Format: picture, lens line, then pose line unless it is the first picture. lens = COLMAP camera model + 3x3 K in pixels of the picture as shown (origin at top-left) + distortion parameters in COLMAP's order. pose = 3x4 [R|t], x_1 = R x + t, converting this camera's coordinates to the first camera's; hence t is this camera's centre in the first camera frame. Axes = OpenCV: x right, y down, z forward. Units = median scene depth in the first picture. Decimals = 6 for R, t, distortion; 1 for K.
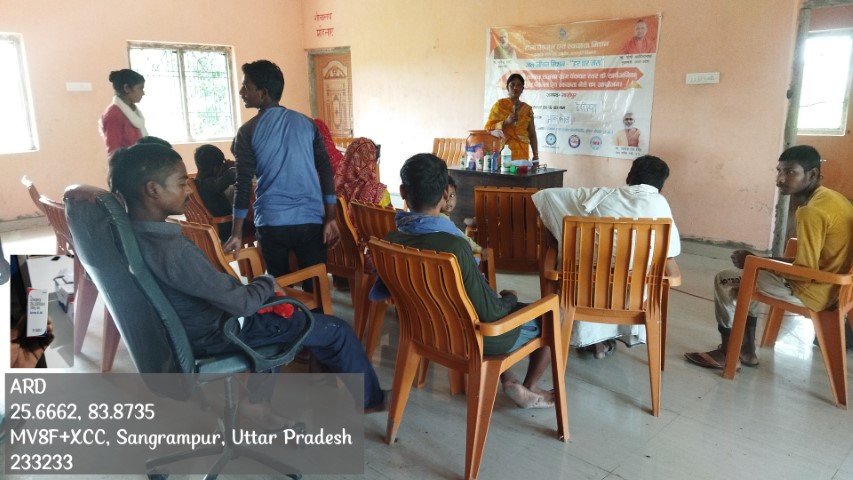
lens RADIAL K [[623.6, 0, 426.5], [0, 623.6, 240.0], [0, 0, 1]] dist [0.093938, -0.132881]
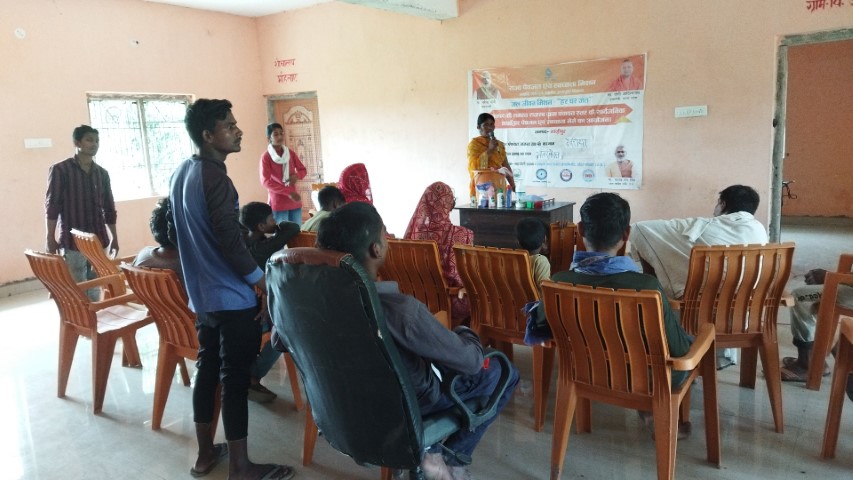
lens RADIAL K [[623.6, 0, 426.5], [0, 623.6, 240.0], [0, 0, 1]] dist [0.093938, -0.132881]
pose [[0.986217, -0.064848, 0.152217, -0.164681], [0.073893, 0.995774, -0.054533, -0.011029], [-0.148038, 0.065029, 0.986841, 0.017896]]
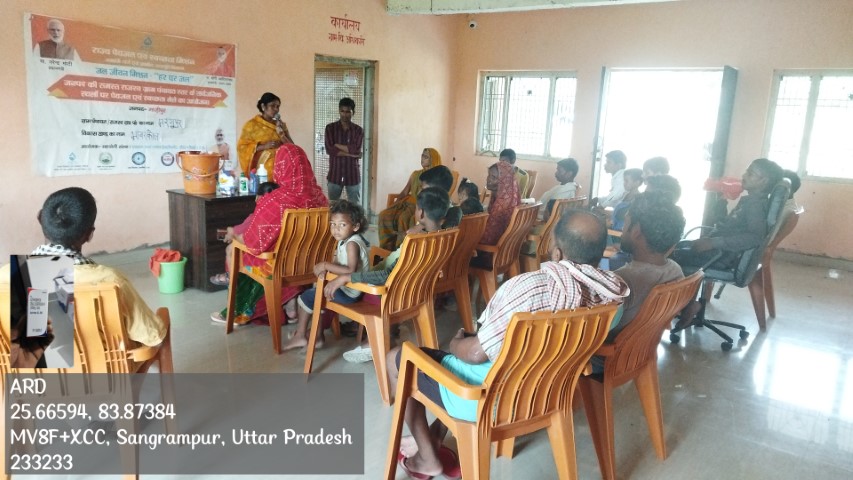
lens RADIAL K [[615.4, 0, 422.2], [0, 615.4, 238.4], [0, 0, 1]] dist [0.082259, -0.136338]
pose [[-0.122643, -0.202138, 0.971648, -0.781867], [0.172785, 0.959738, 0.221469, -0.191694], [-0.977294, 0.195048, -0.082778, 0.759535]]
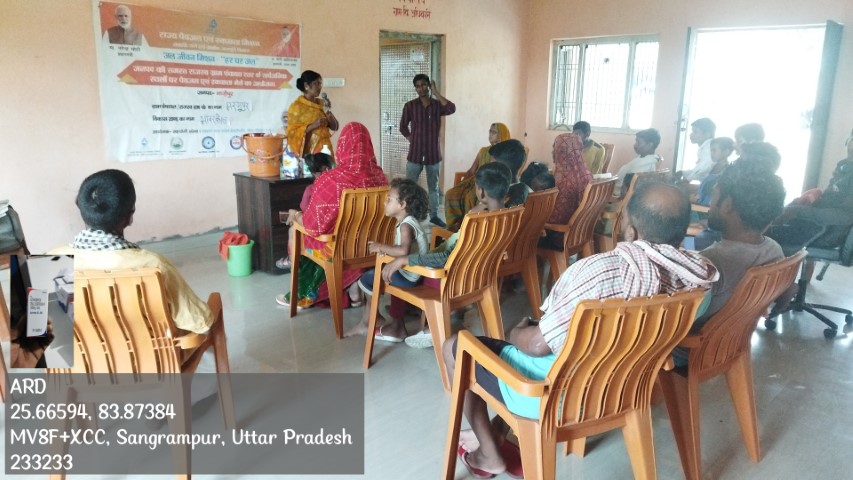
lens RADIAL K [[623.6, 0, 426.5], [0, 623.6, 240.0], [0, 0, 1]] dist [0.093938, -0.132881]
pose [[-0.018882, -0.234263, 0.971990, -0.765652], [0.209523, 0.949650, 0.232949, -0.186516], [-0.977621, 0.208052, 0.031152, 0.752564]]
